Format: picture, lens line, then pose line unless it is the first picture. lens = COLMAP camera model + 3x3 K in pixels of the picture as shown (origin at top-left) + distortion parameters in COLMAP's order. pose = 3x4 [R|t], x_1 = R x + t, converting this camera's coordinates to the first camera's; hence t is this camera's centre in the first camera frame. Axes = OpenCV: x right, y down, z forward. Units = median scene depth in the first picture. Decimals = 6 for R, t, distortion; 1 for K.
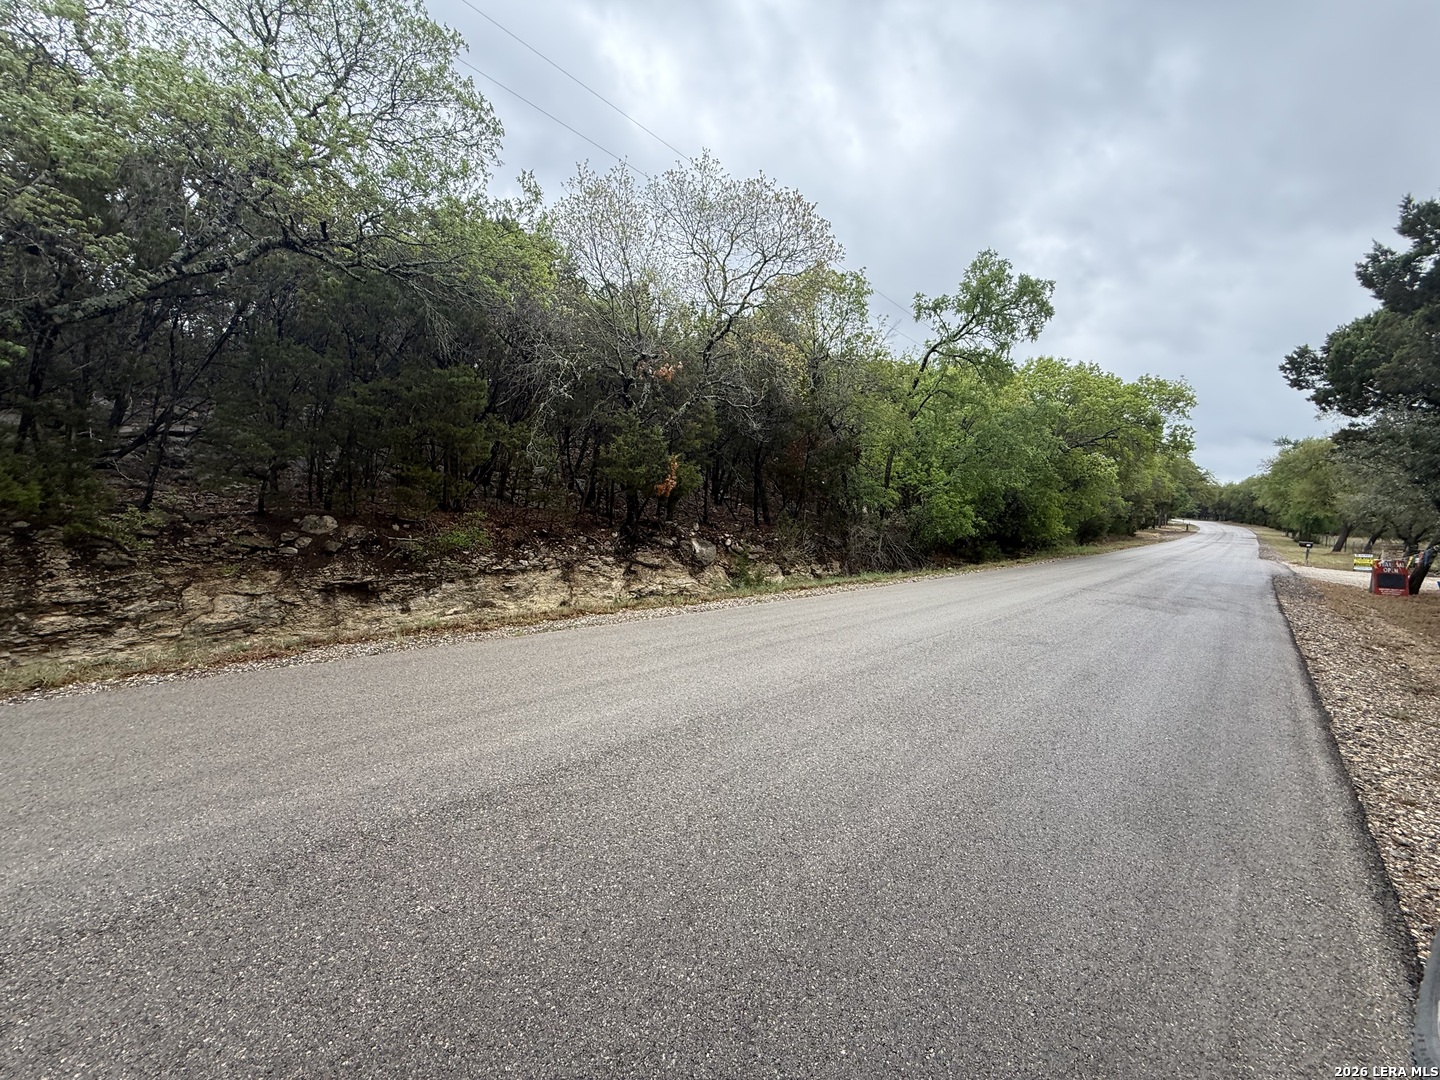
lens RADIAL K [[573.8, 0, 720.5], [0, 573.8, 540.2], [0, 0, 1]] dist [-0.001594, 0.000720]
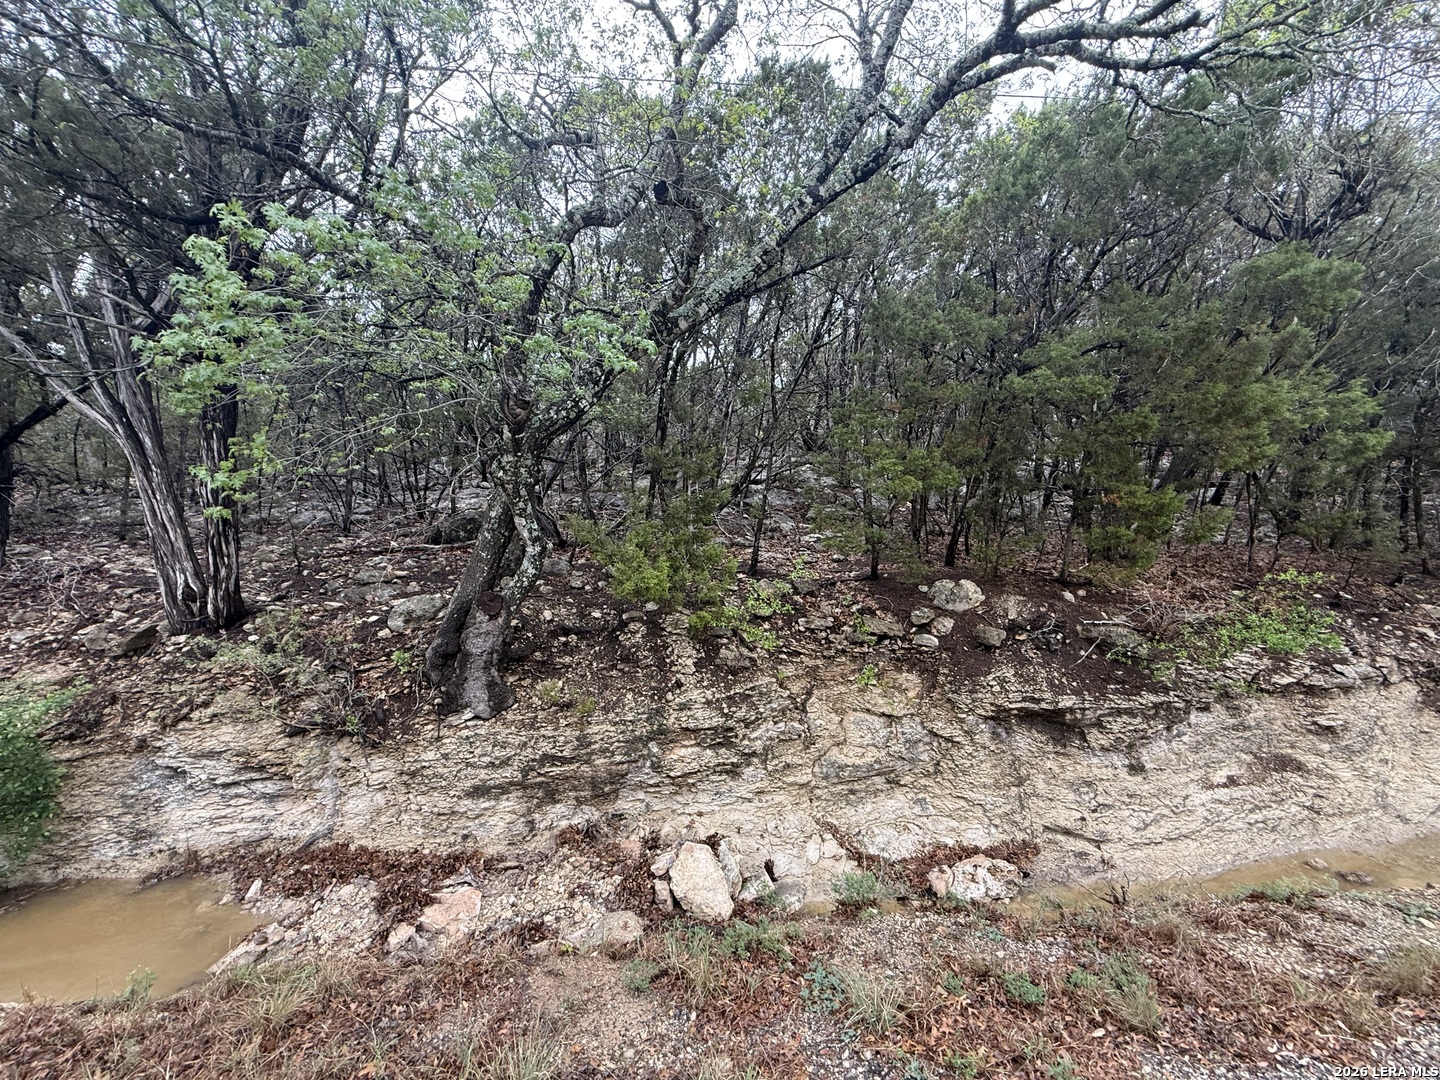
lens RADIAL K [[573.8, 0, 719.3], [0, 573.8, 545.0], [0, 0, 1]] dist [-0.001594, 0.000720]
pose [[0.721290, -0.036450, -0.691673, -0.510038], [0.014820, 0.999198, -0.037201, -0.070080], [0.692474, 0.016582, 0.721252, 0.416688]]
